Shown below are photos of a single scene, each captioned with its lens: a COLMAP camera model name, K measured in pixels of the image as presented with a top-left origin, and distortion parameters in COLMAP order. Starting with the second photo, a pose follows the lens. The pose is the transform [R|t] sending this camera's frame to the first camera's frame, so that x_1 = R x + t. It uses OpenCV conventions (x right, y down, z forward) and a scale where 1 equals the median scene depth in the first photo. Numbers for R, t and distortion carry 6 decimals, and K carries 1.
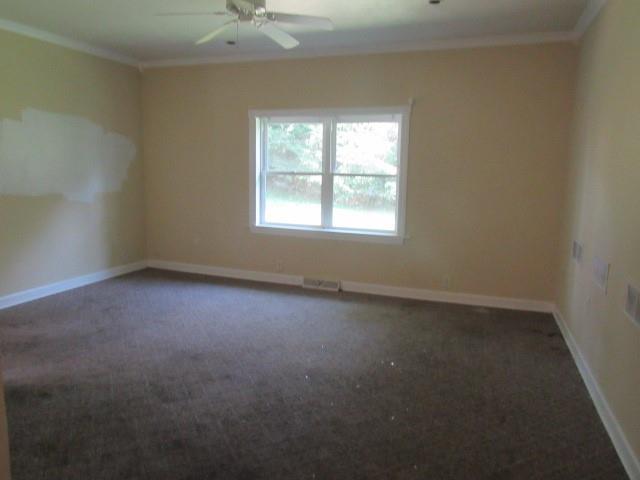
lens RADIAL K [[457.4, 0, 317.5], [0, 457.4, 238.9], [0, 0, 1]] dist [0.004399, 0.000015]
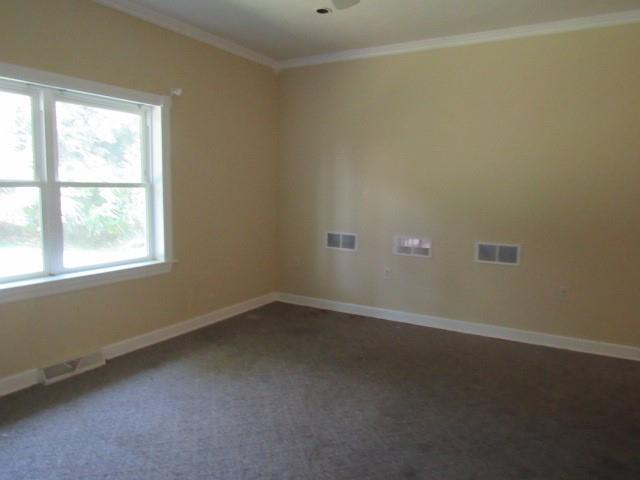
lens RADIAL K [[457.4, 0, 317.8], [0, 457.4, 241.1], [0, 0, 1]] dist [0.004399, 0.000015]
pose [[0.186966, -0.133928, 0.973194, -0.538384], [0.129696, 0.985357, 0.110685, -0.095657], [-0.973767, 0.105525, 0.201598, 0.589269]]
